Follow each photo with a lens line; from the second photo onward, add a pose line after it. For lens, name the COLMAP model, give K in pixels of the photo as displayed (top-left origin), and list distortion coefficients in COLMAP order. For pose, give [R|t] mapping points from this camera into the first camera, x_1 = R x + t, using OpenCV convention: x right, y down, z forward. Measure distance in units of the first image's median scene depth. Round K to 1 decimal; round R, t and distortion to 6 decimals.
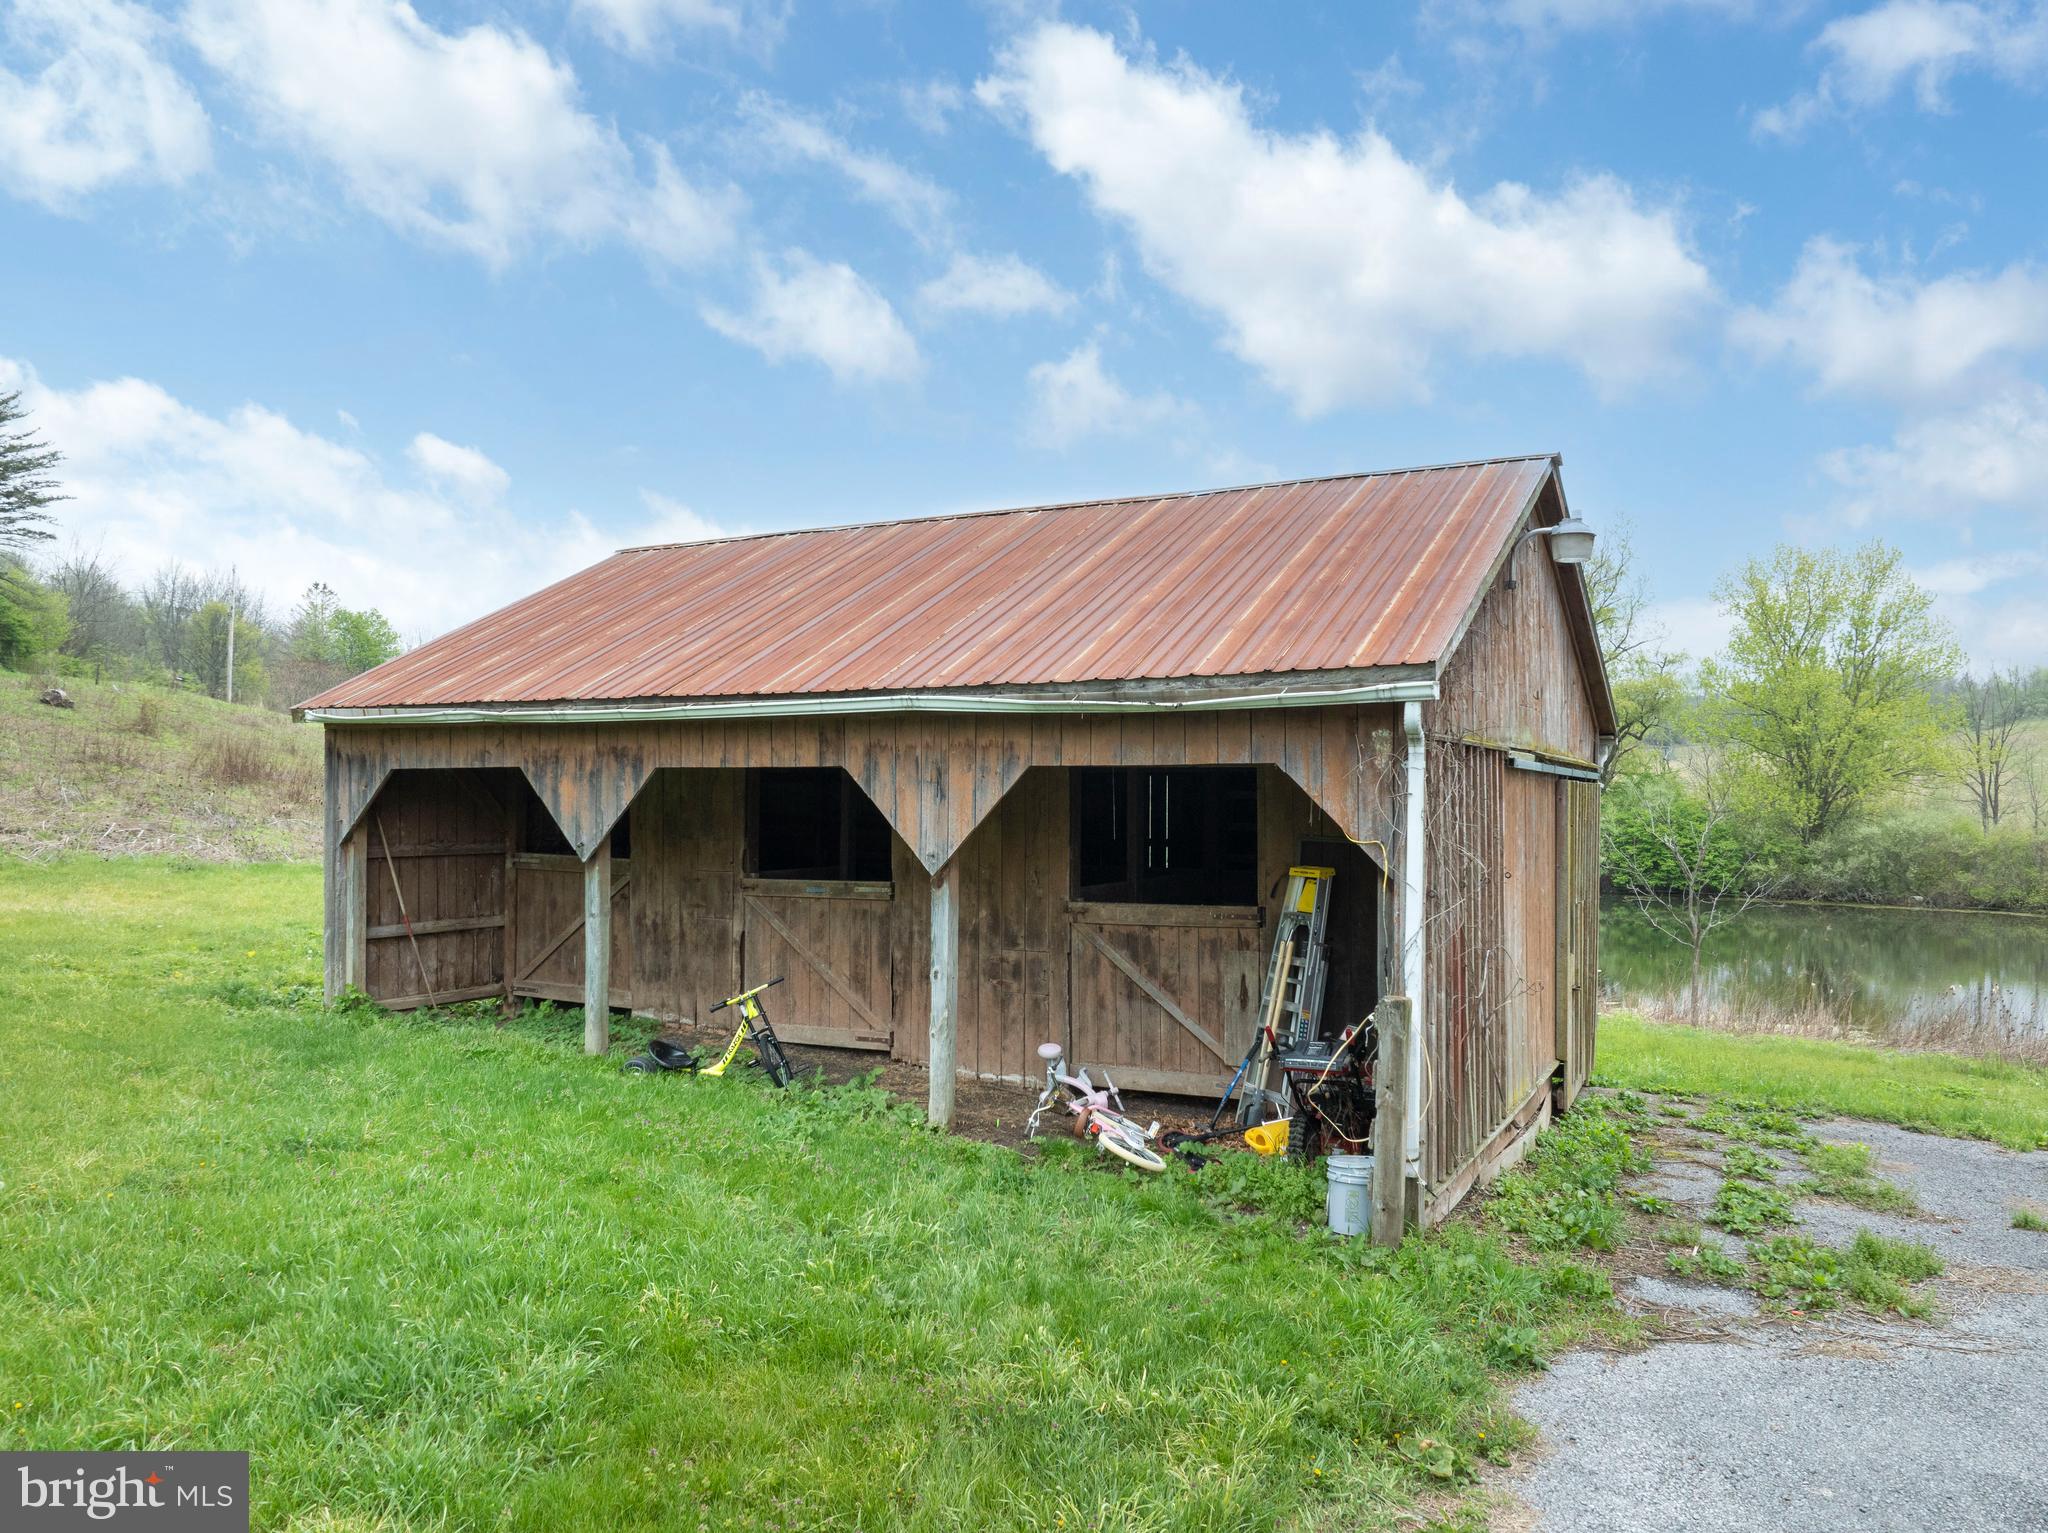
lens RADIAL K [[1435.4, 0, 1027.5], [0, 1435.4, 765.1], [0, 0, 1]] dist [-0.038019, 0.006886]
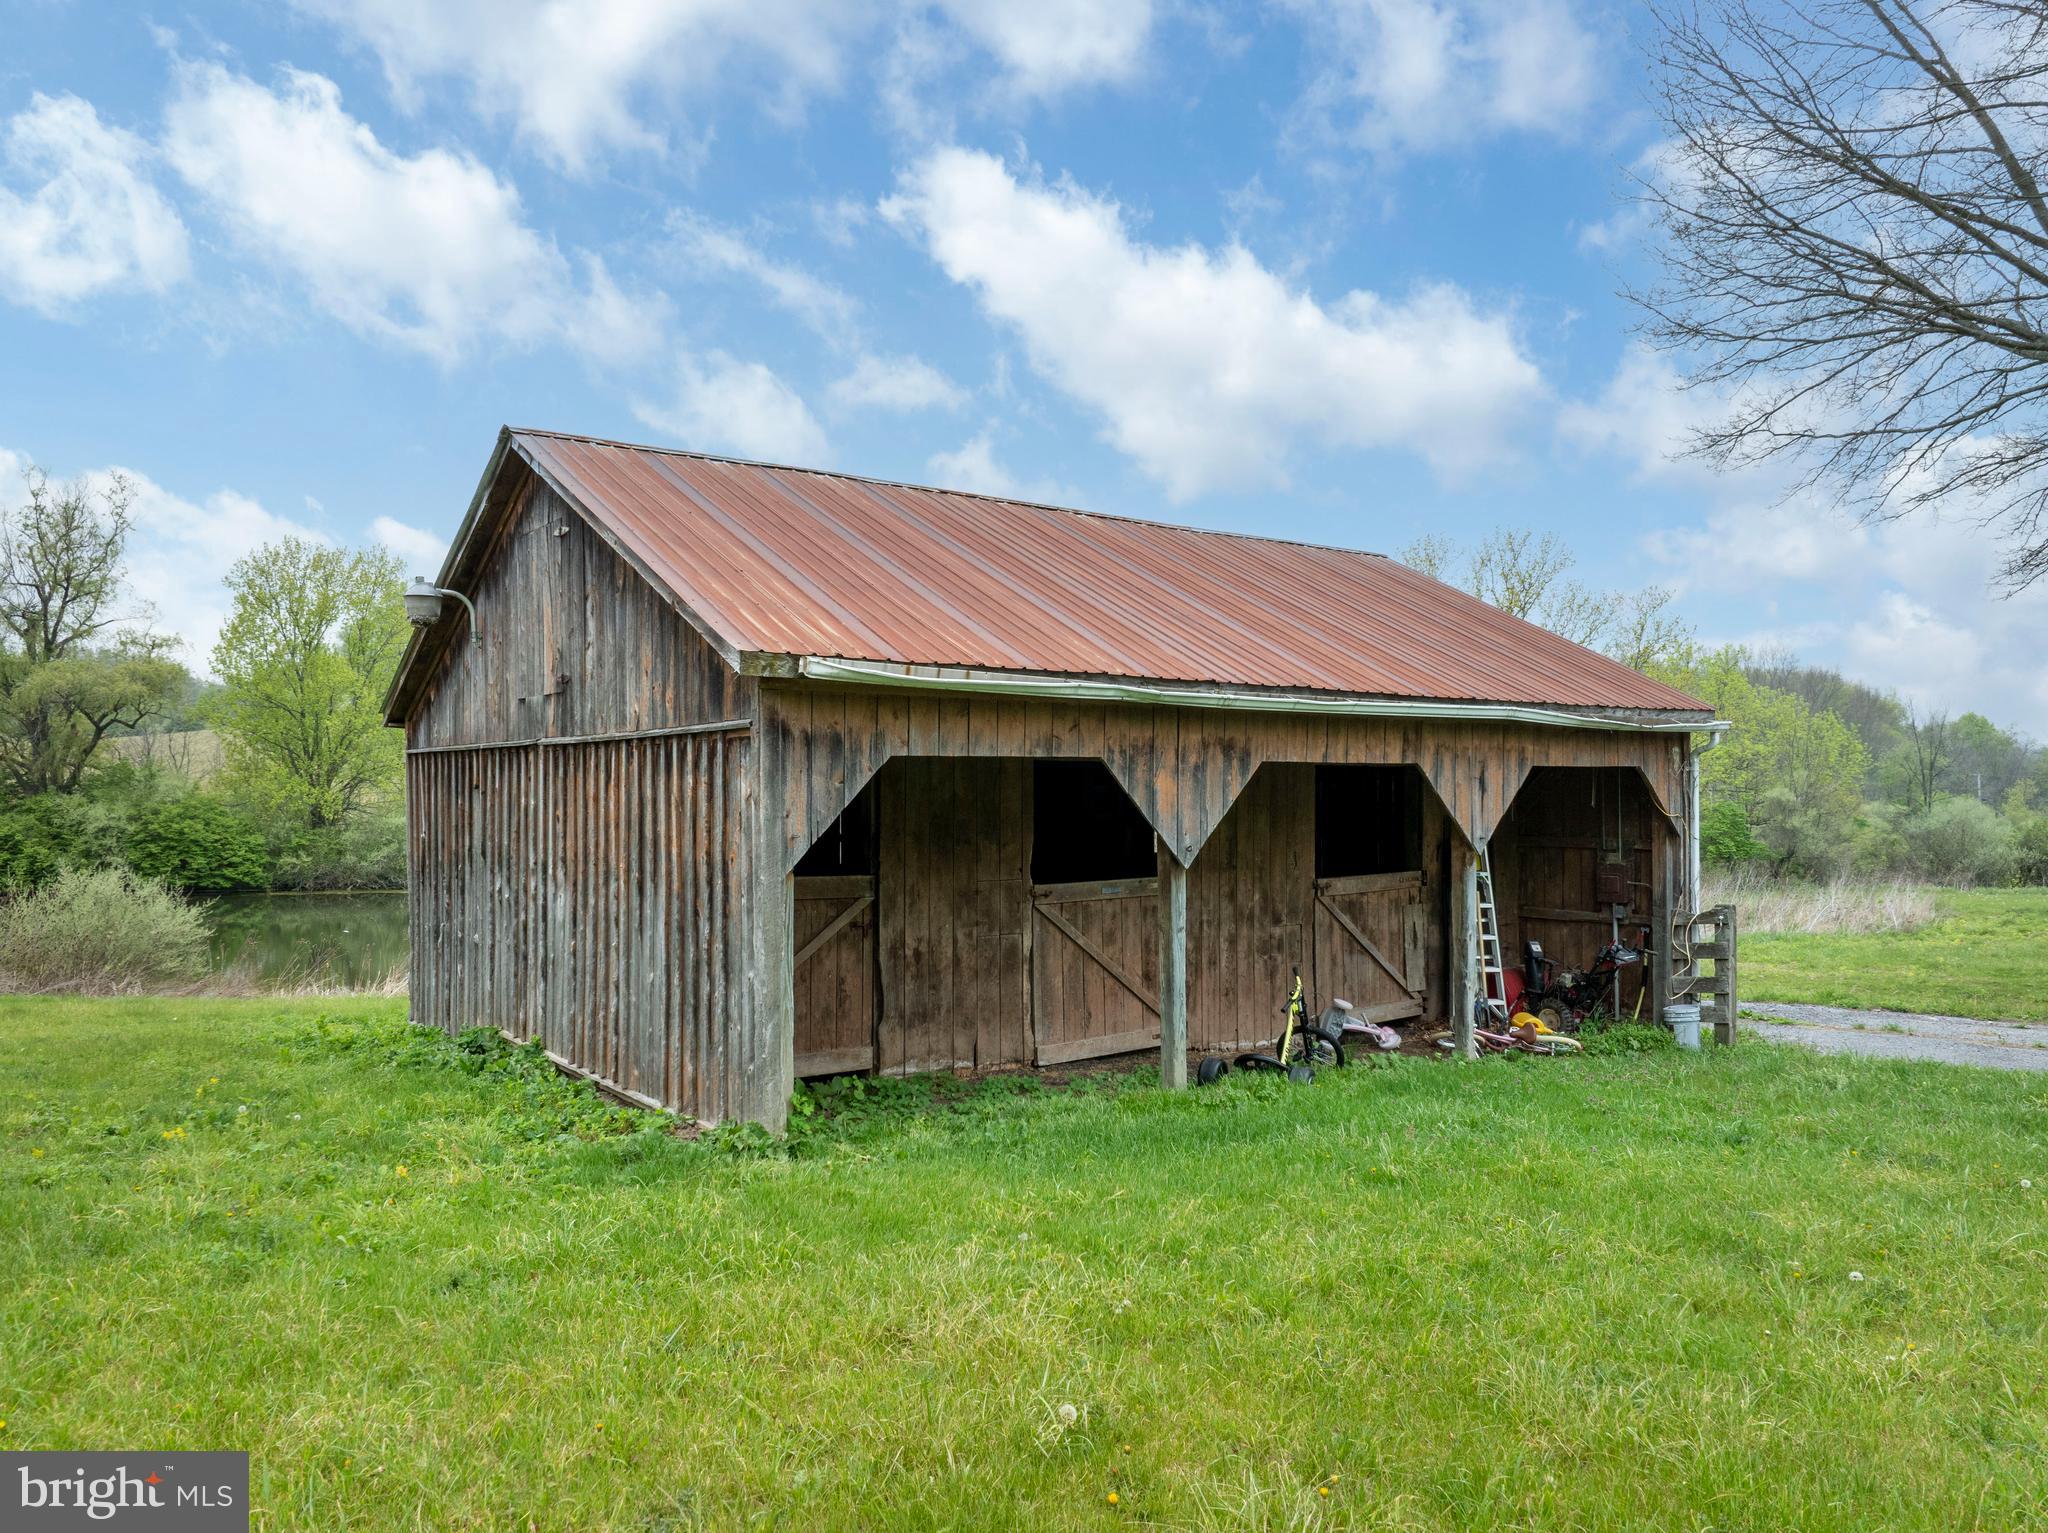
lens RADIAL K [[1435.4, 0, 1027.5], [0, 1435.4, 759.3], [0, 0, 1]] dist [-0.038019, 0.006886]
pose [[0.420368, 0.014104, 0.907244, -1.115713], [-0.015063, 0.999850, -0.008564, 0.010027], [-0.907228, -0.010066, 0.420518, 0.705647]]
